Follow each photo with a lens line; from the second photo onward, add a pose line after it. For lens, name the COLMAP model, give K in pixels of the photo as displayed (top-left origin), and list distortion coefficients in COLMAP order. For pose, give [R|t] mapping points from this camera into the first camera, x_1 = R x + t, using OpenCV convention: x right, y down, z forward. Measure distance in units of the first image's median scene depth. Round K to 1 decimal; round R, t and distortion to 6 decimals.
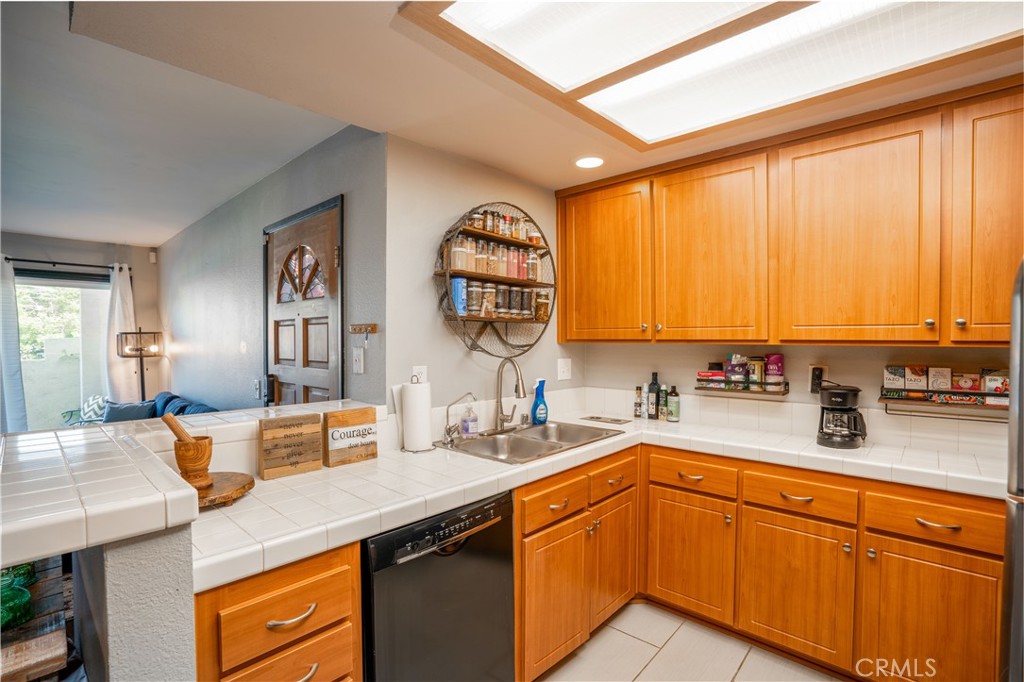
lens RADIAL K [[479.4, 0, 519.9], [0, 479.4, 343.4], [0, 0, 1]] dist [-0.014096, 0.000708]
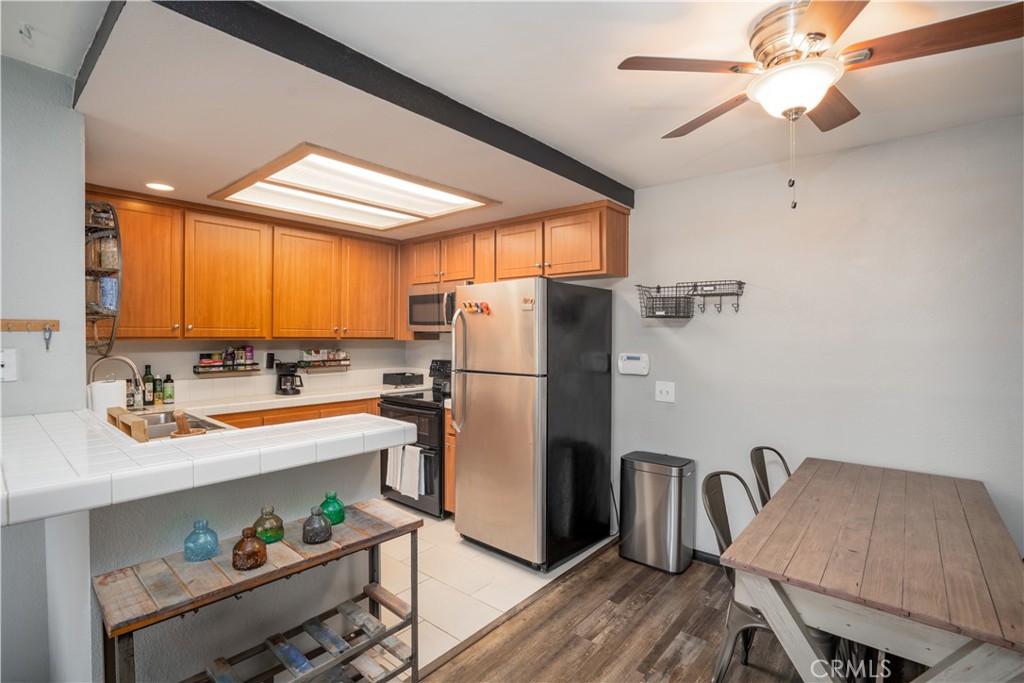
lens RADIAL K [[481.4, 0, 496.6], [0, 481.4, 338.2], [0, 0, 1]] dist [-0.053653, 0.016815]
pose [[-0.014598, -0.007145, 0.999868, -1.009845], [0.006579, 0.999952, 0.007241, -0.008525], [-0.999872, 0.006684, -0.014551, 0.194692]]
